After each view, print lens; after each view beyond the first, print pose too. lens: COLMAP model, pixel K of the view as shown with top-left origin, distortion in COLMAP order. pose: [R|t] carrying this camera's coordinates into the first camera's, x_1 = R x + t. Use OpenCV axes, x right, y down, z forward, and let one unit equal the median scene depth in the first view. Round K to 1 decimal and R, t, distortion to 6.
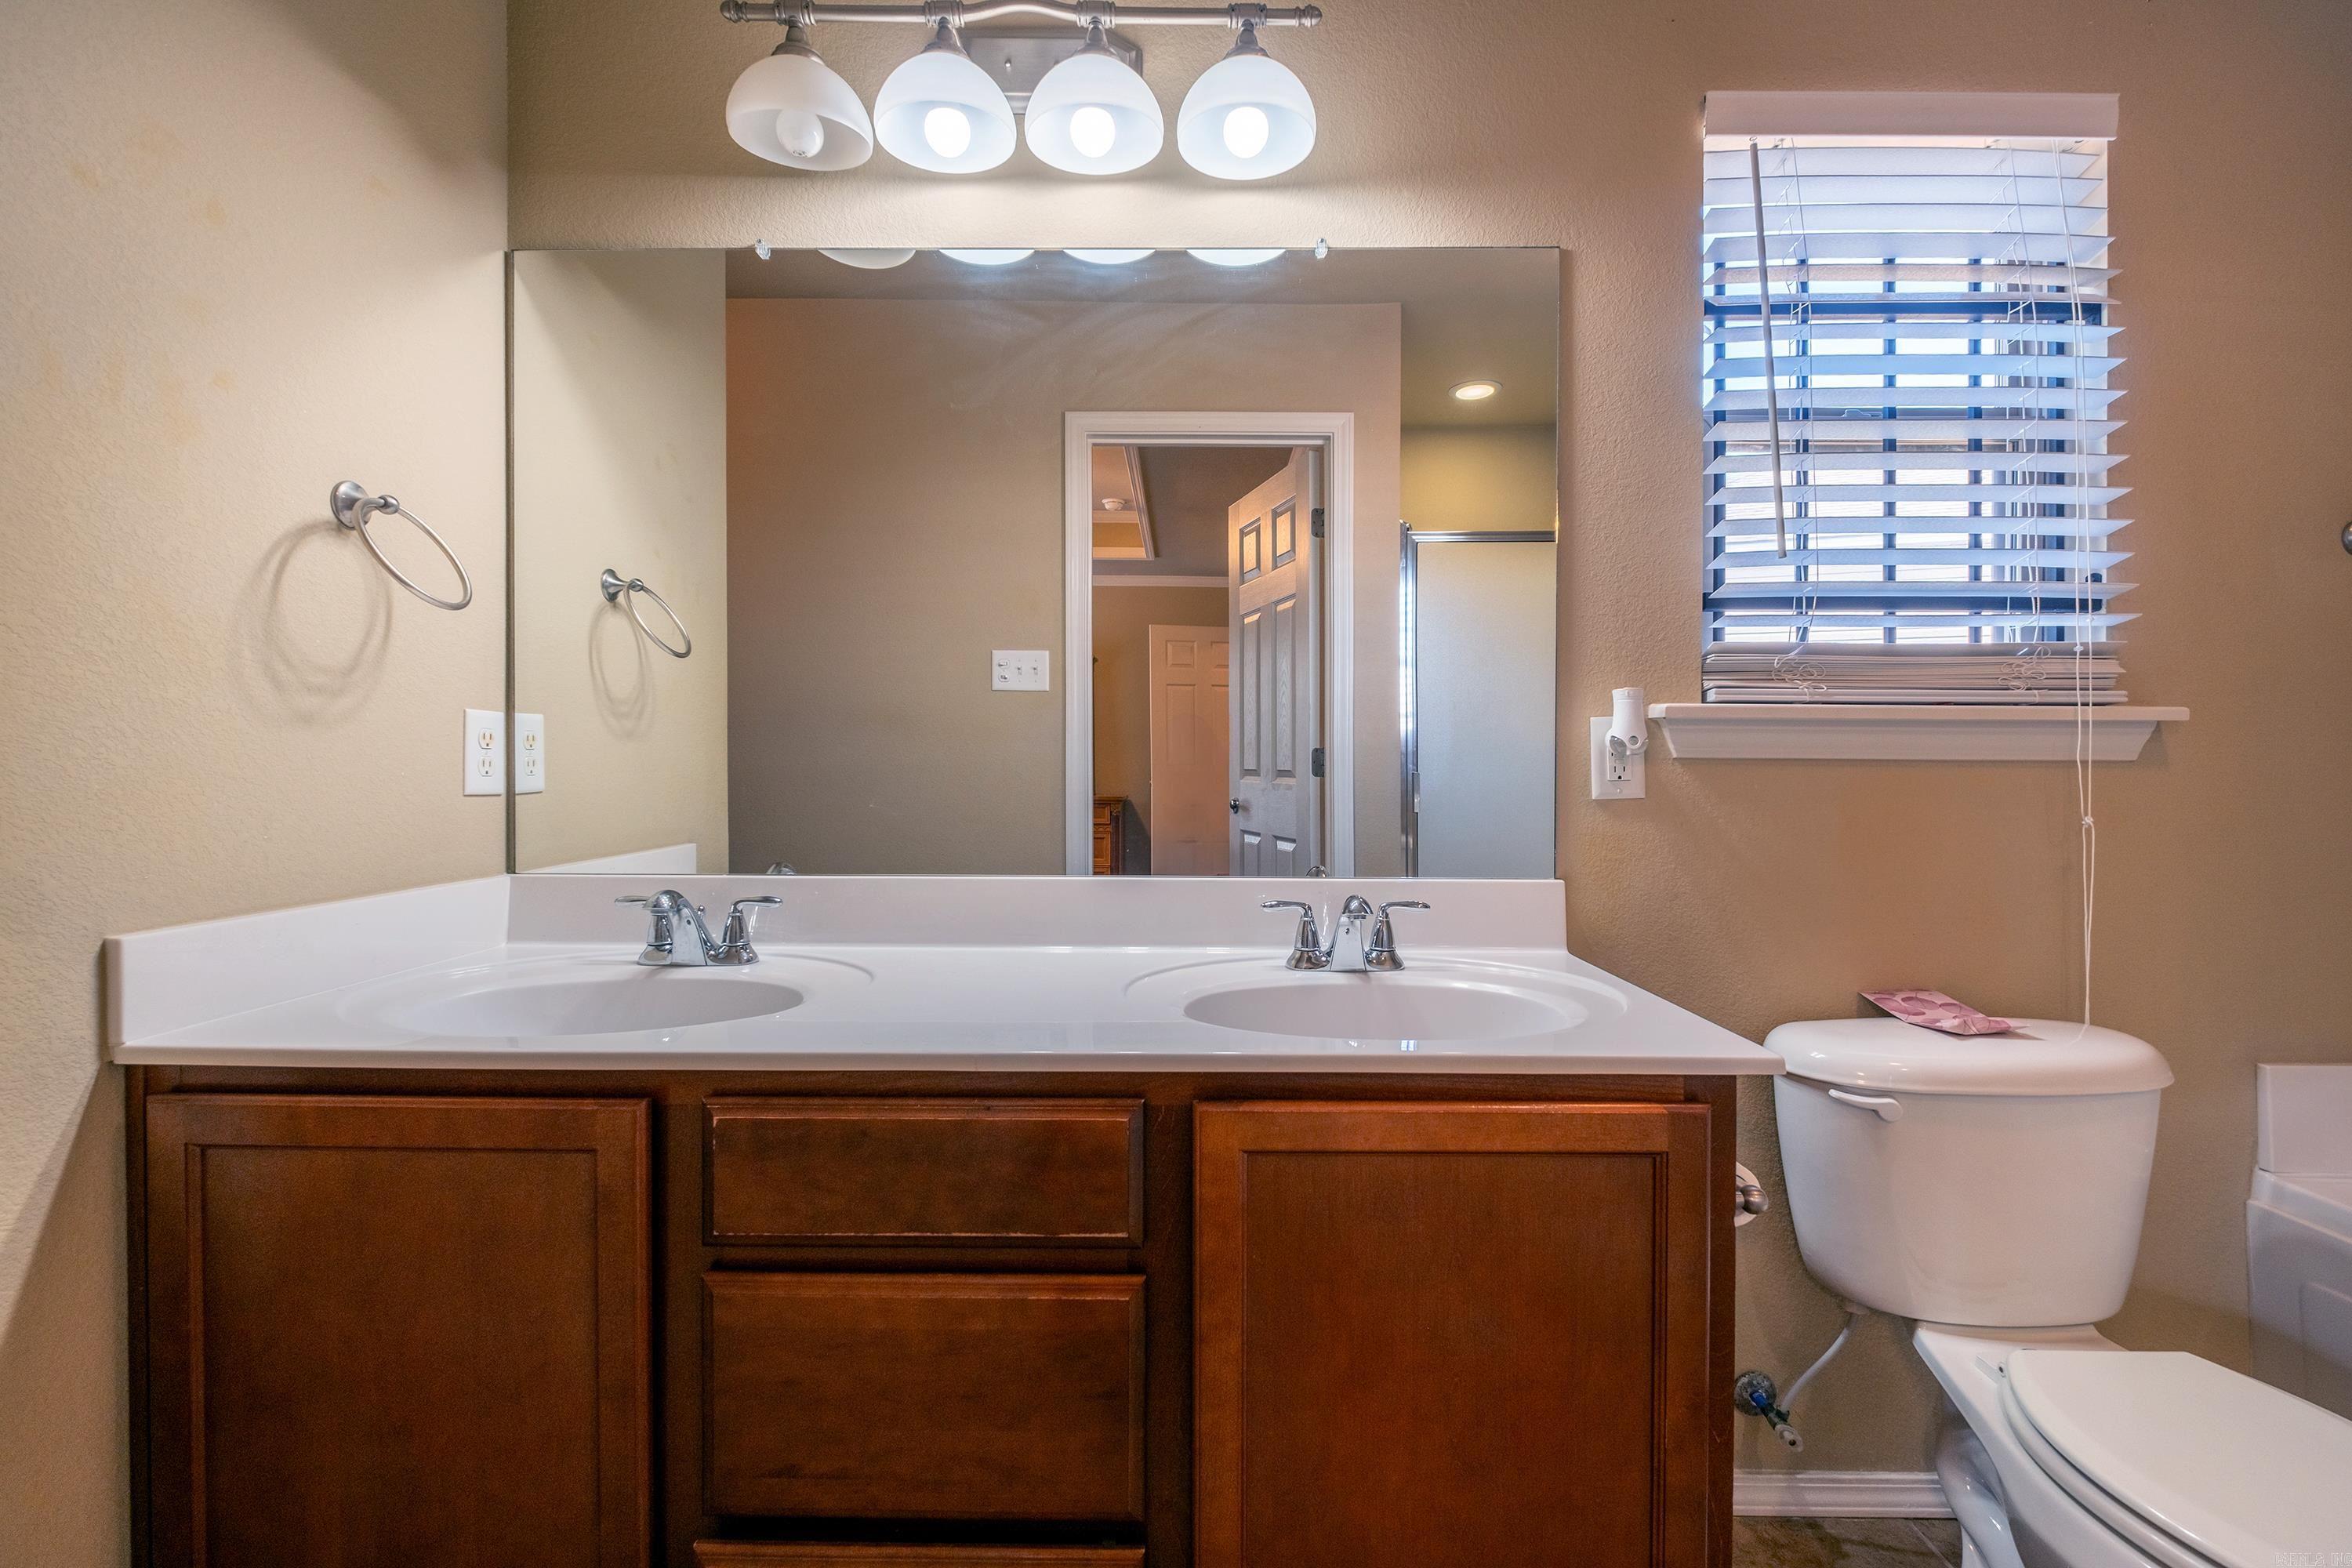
lens RADIAL K [[1008.2, 0, 1175.8], [0, 1008.2, 775.2], [0, 0, 1]] dist [0.007399, -0.008482]
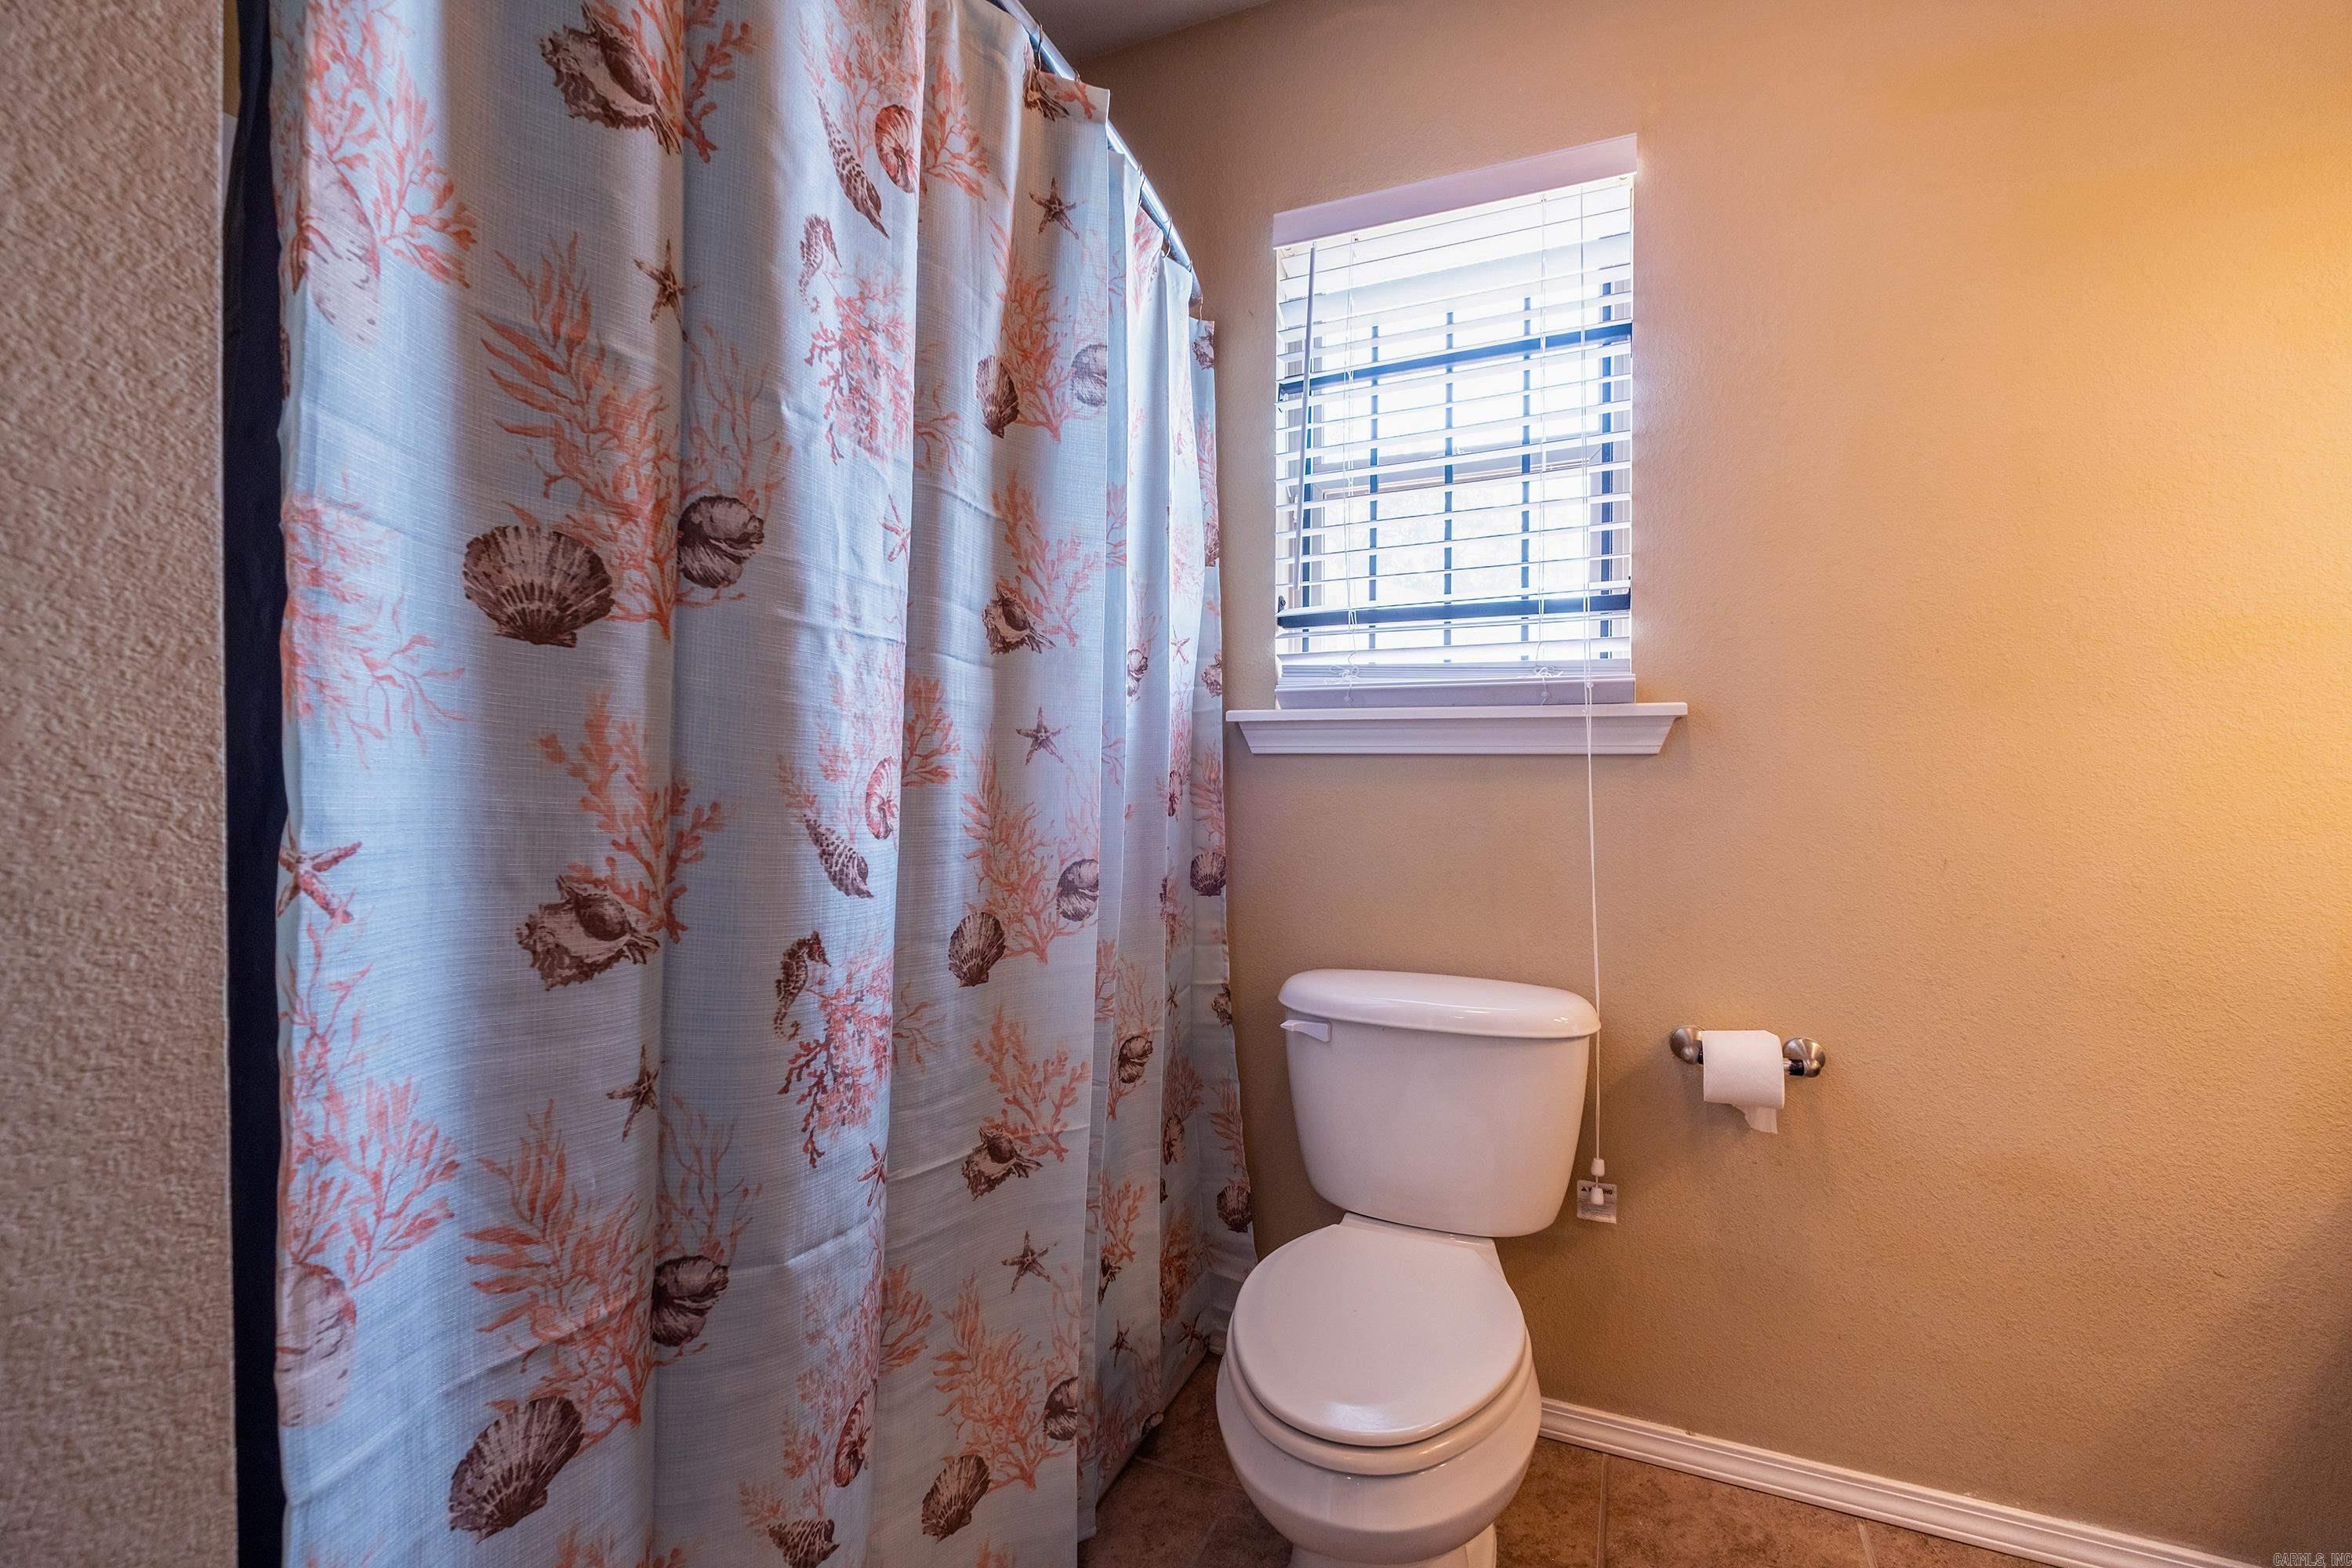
lens RADIAL K [[1008.2, 0, 1175.8], [0, 1008.2, 775.2], [0, 0, 1]] dist [0.007399, -0.008482]
pose [[0.913969, 0.004028, -0.405763, 0.904238], [0.000946, 0.999927, 0.012056, -0.001368], [0.405782, -0.011402, 0.913899, -0.190266]]
